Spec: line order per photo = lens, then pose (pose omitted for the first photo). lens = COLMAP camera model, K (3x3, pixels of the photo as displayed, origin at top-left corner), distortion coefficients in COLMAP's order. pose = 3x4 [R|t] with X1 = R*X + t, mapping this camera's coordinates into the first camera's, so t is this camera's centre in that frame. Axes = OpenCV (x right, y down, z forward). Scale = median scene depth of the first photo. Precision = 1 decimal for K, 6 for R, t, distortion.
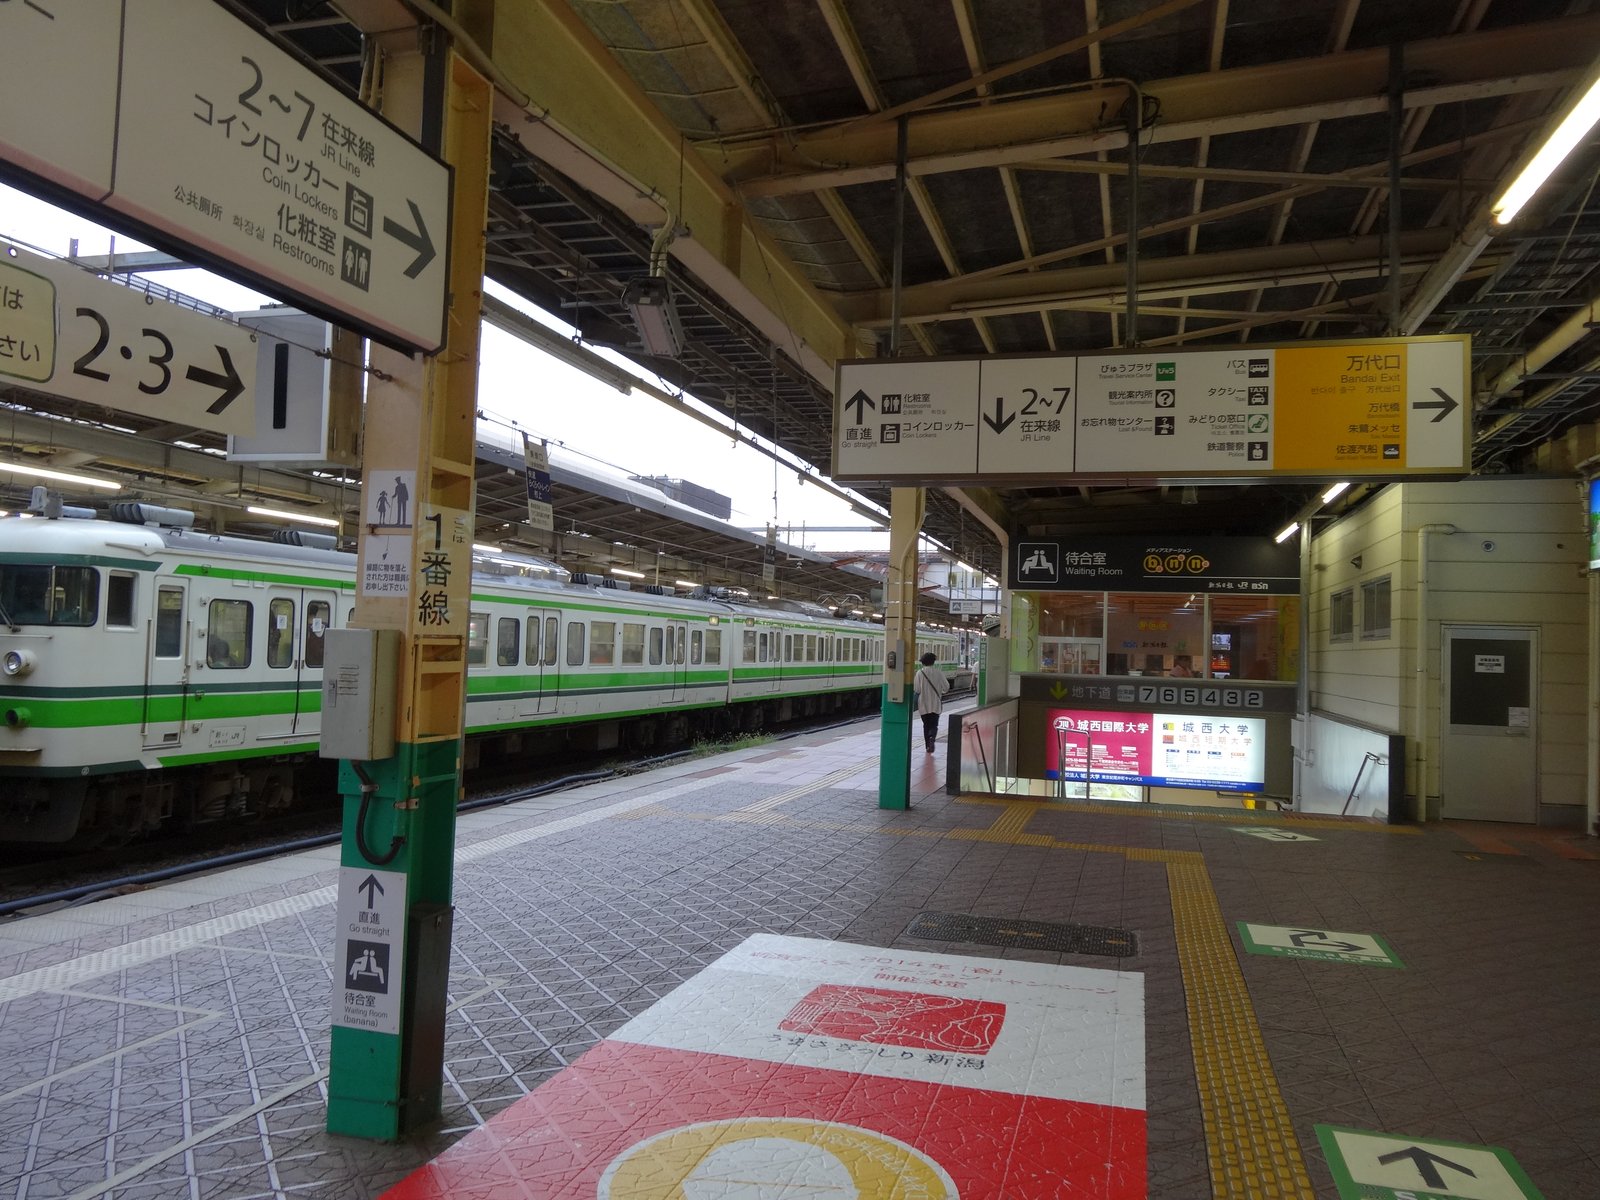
lens RADIAL K [[1179.1, 0, 792.5], [0, 1179.1, 601.6], [0, 0, 1]] dist [0.004401, -0.000474]
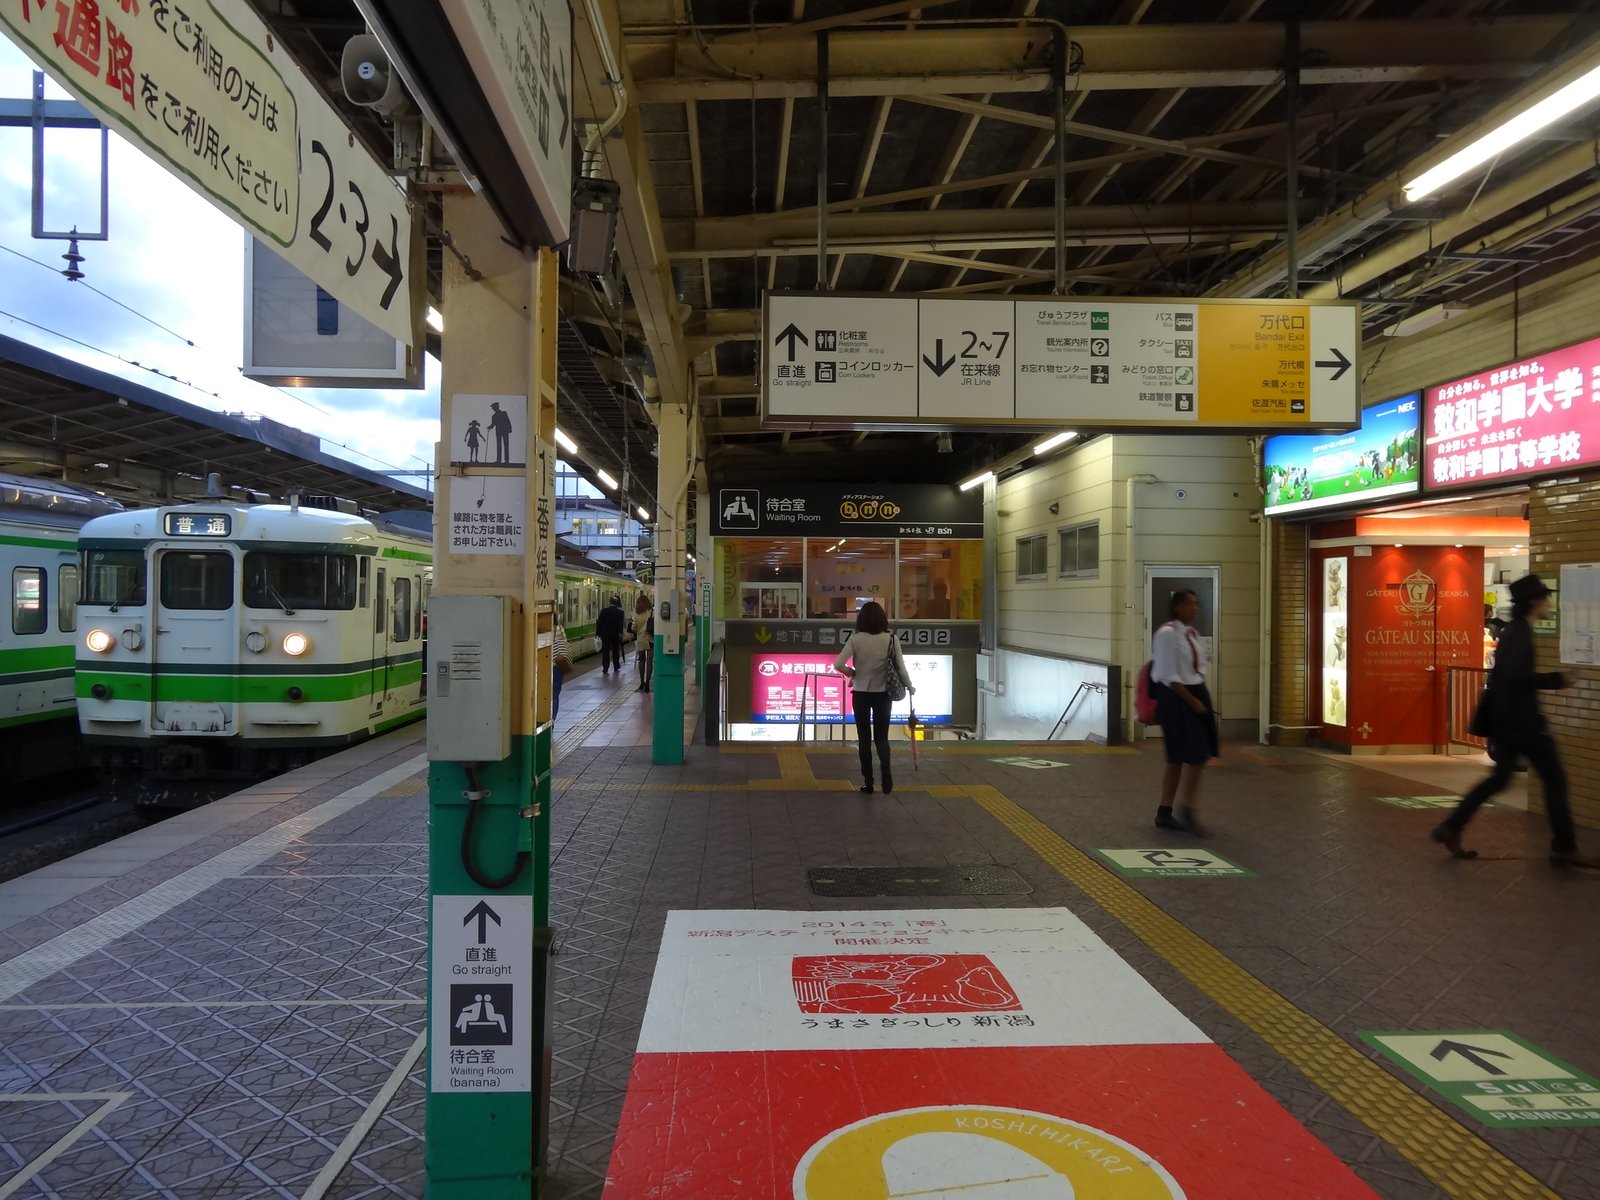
lens RADIAL K [[1179.1, 0, 794.9], [0, 1179.1, 603.2], [0, 0, 1]] dist [0.004401, -0.000474]
pose [[0.944037, -0.026904, 0.328739, -0.260169], [0.011435, 0.998738, 0.048899, -0.004858], [-0.329640, -0.042403, 0.943154, 0.114336]]
